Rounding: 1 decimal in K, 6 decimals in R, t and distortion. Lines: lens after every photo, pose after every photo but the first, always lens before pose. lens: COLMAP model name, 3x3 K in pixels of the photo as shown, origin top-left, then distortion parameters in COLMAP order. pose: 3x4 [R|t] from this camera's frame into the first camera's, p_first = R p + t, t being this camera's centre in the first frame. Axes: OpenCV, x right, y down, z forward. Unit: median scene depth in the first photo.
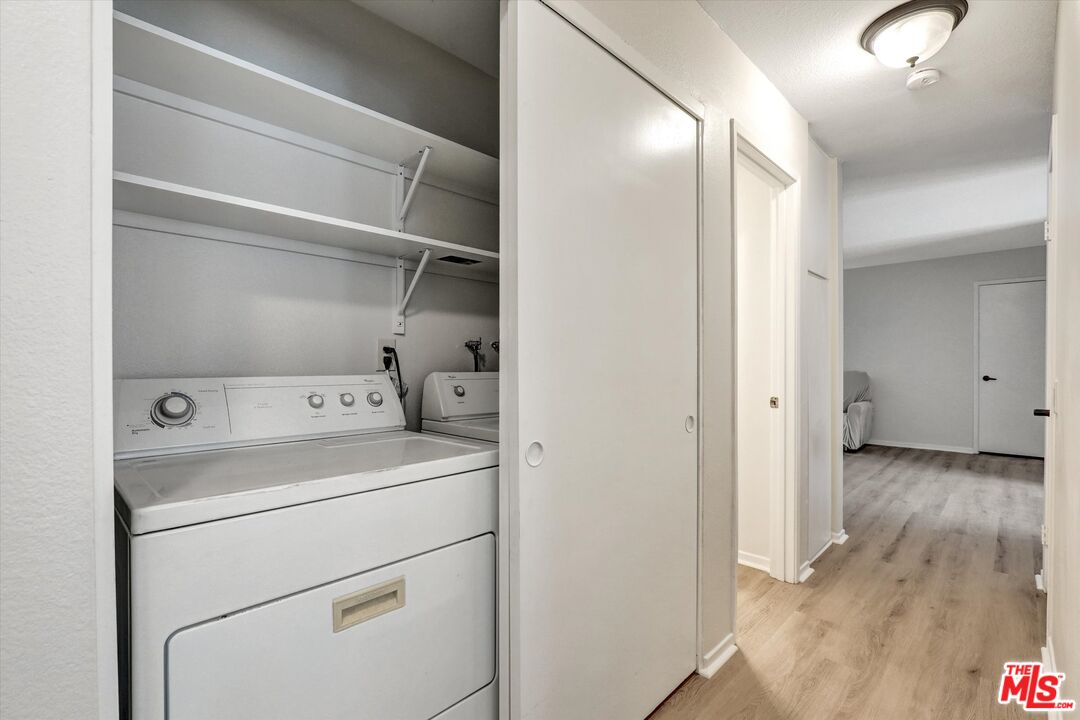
lens RADIAL K [[489.1, 0, 547.6], [0, 489.1, 363.5], [0, 0, 1]] dist [-0.022430, 0.000050]
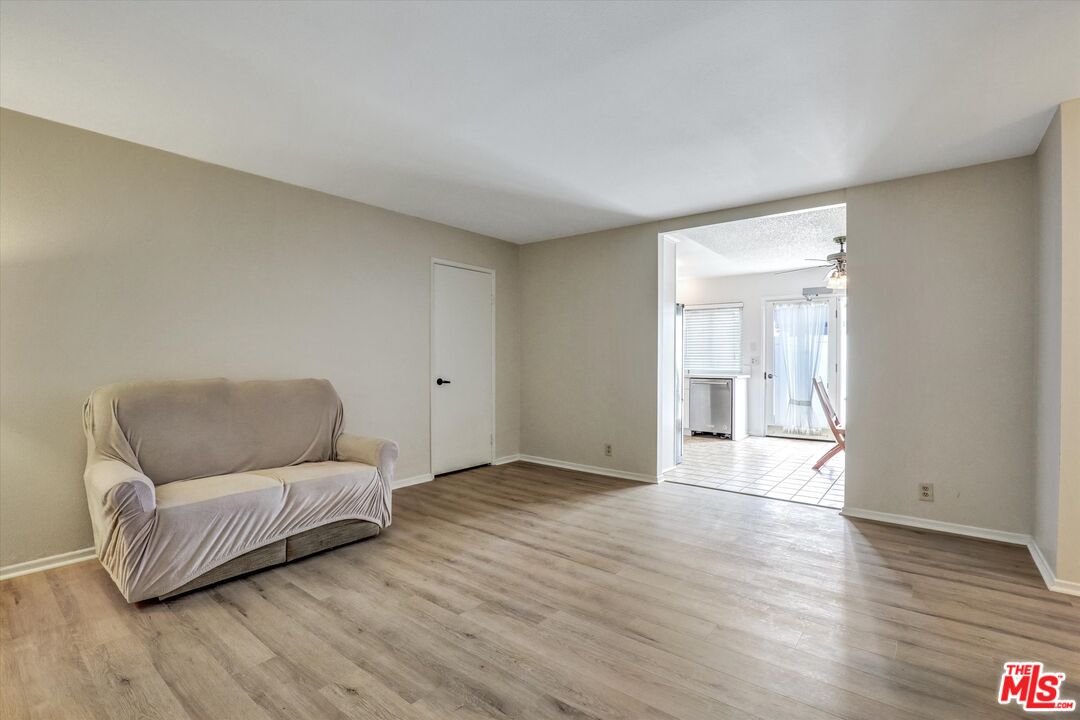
lens RADIAL K [[489.1, 0, 547.6], [0, 489.1, 363.5], [0, 0, 1]] dist [-0.022430, 0.000050]
pose [[-0.115329, -0.005248, 0.993314, 0.165444], [0.002842, 0.999980, 0.005613, -0.005668], [-0.993323, 0.003470, -0.115311, 1.647654]]
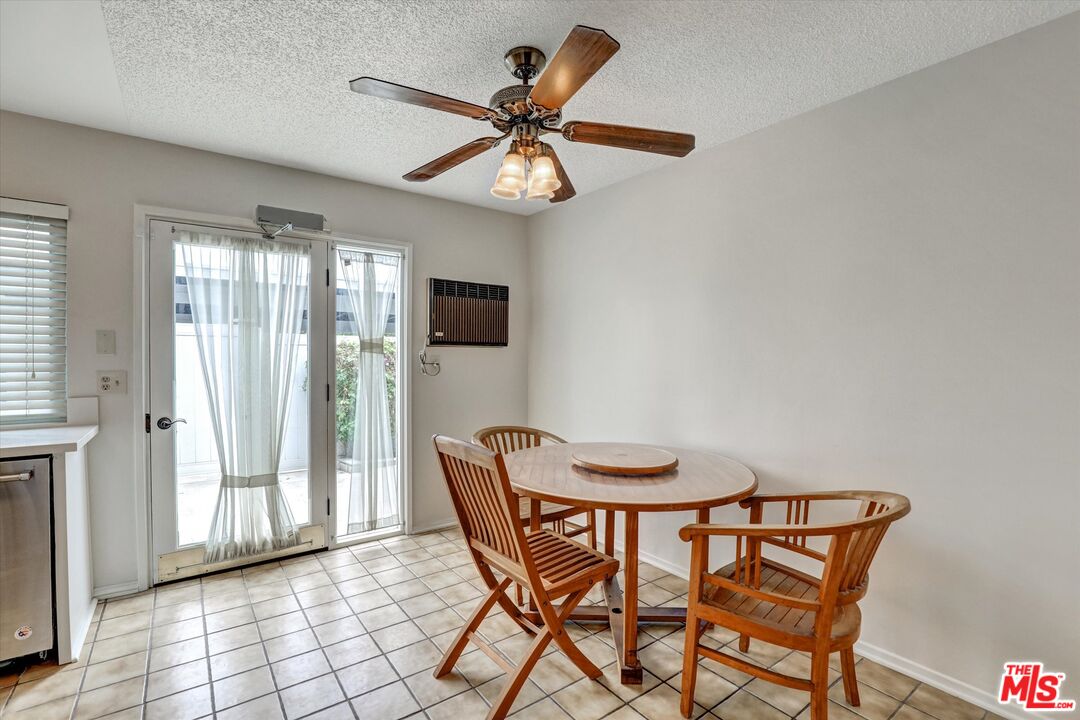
lens RADIAL K [[489.1, 0, 547.6], [0, 489.1, 363.5], [0, 0, 1]] dist [-0.022430, 0.000050]
pose [[-0.989390, -0.001389, 0.145281, 1.513693], [0.000914, 0.999875, 0.015786, -0.045635], [-0.145284, 0.015751, -0.989265, 1.084370]]
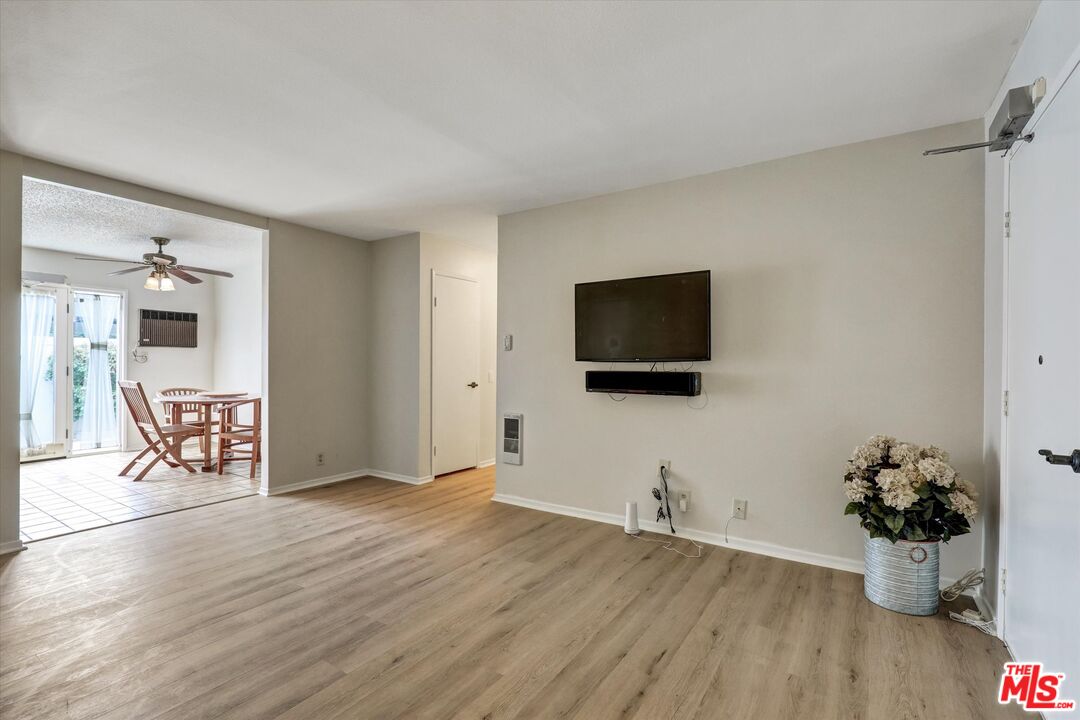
lens RADIAL K [[488.9, 0, 541.7], [0, 488.9, 364.6], [0, 0, 1]] dist [-0.002753, 0.000119]
pose [[-0.980667, -0.004363, -0.195637, 0.733884], [-0.005461, 0.999972, 0.005078, -0.013869], [0.195610, 0.006048, -0.980663, 2.280362]]
